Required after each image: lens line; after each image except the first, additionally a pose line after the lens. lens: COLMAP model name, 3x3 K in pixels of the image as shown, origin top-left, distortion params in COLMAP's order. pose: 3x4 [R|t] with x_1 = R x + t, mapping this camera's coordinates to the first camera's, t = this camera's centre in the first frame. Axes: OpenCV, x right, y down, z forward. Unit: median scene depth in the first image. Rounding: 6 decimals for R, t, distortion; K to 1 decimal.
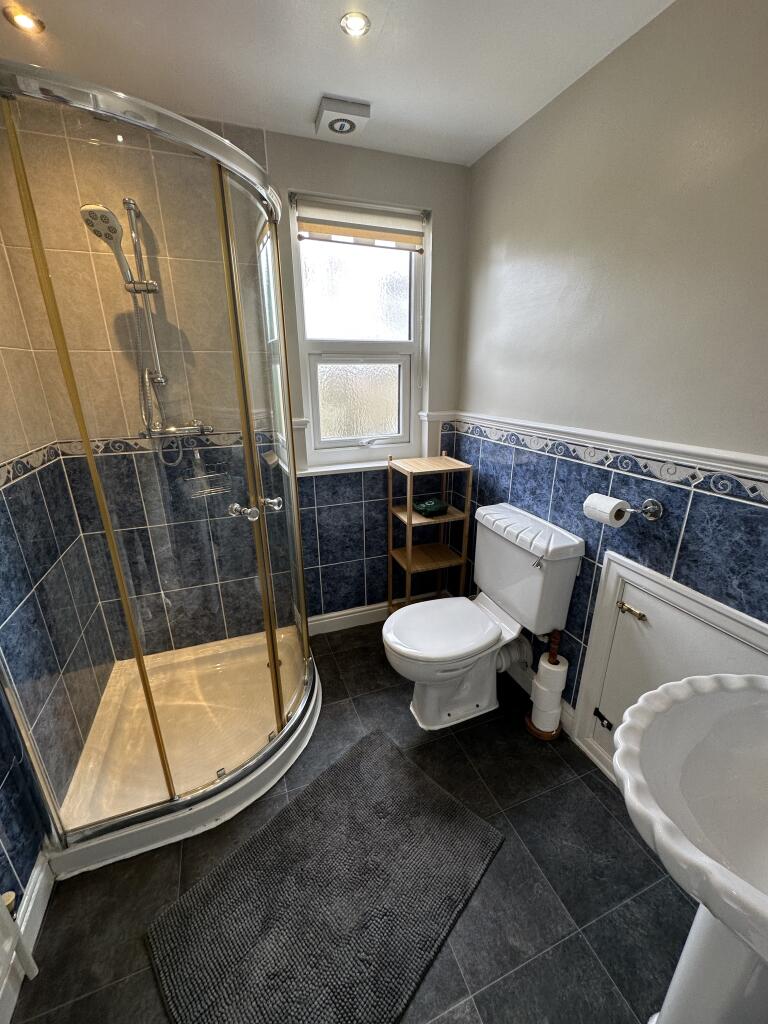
lens RADIAL K [[410.9, 0, 385.9], [0, 410.9, 512.7], [0, 0, 1]] dist [-0.001785, 0.000182]
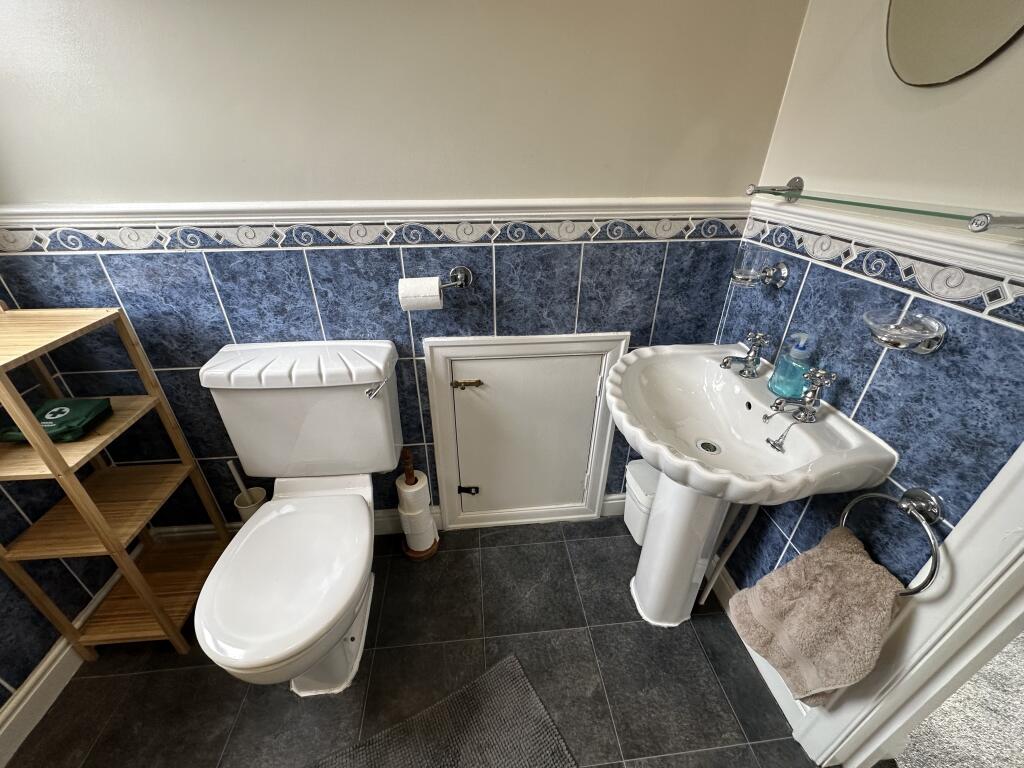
lens RADIAL K [[410.9, 0, 510.6], [0, 410.9, 386.0], [0, 0, 1]] dist [-0.001785, 0.000182]
pose [[0.261353, -0.476966, 0.839165, -0.199807], [0.307913, 0.865158, 0.395843, -0.109454], [-0.914814, 0.154935, 0.372975, 0.487258]]
